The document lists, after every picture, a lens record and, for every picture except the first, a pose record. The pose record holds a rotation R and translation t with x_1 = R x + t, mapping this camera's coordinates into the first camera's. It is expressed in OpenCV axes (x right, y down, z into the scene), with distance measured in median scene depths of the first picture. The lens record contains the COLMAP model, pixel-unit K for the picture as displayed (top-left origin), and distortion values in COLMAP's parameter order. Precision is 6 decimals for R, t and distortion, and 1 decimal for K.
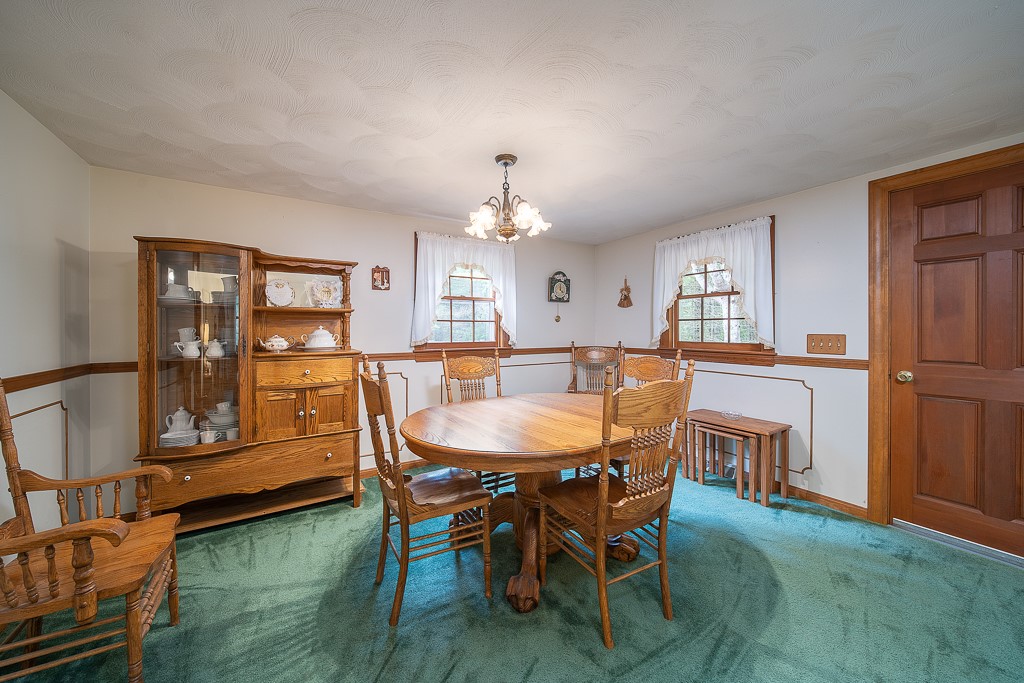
lens RADIAL K [[374.8, 0, 510.0], [0, 374.8, 333.3], [0, 0, 1]] dist [-0.001786, -0.000197]
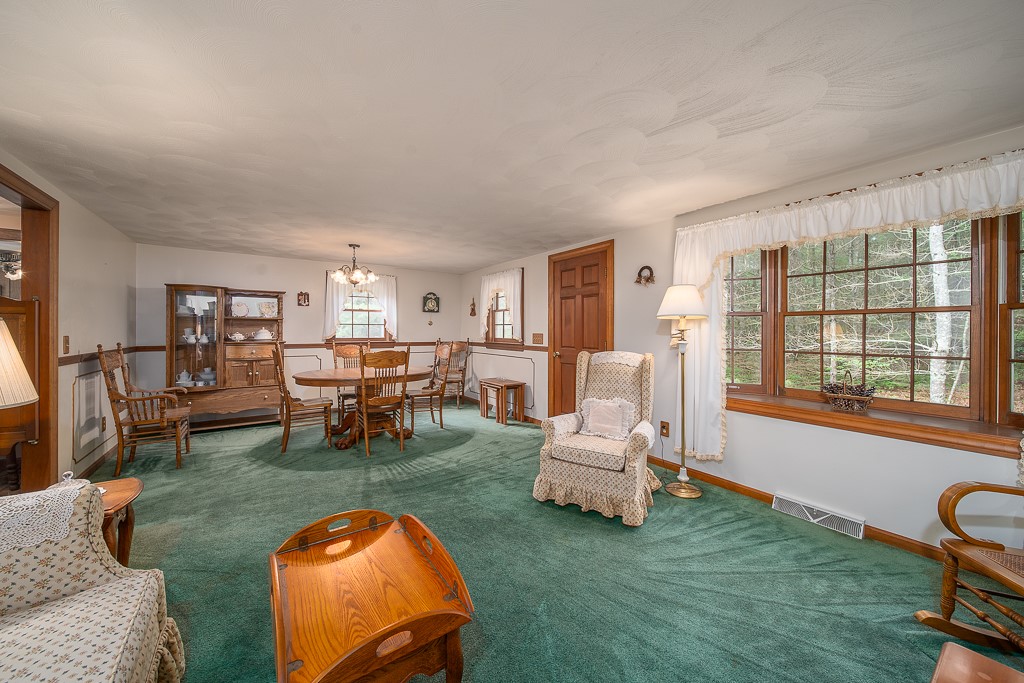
lens RADIAL K [[374.8, 0, 510.0], [0, 374.8, 333.3], [0, 0, 1]] dist [-0.001786, -0.000197]
pose [[0.999015, 0.006054, 0.043948, 0.629424], [-0.005983, 0.999981, -0.001759, 0.005342], [-0.043958, 0.001494, 0.999032, -0.891141]]
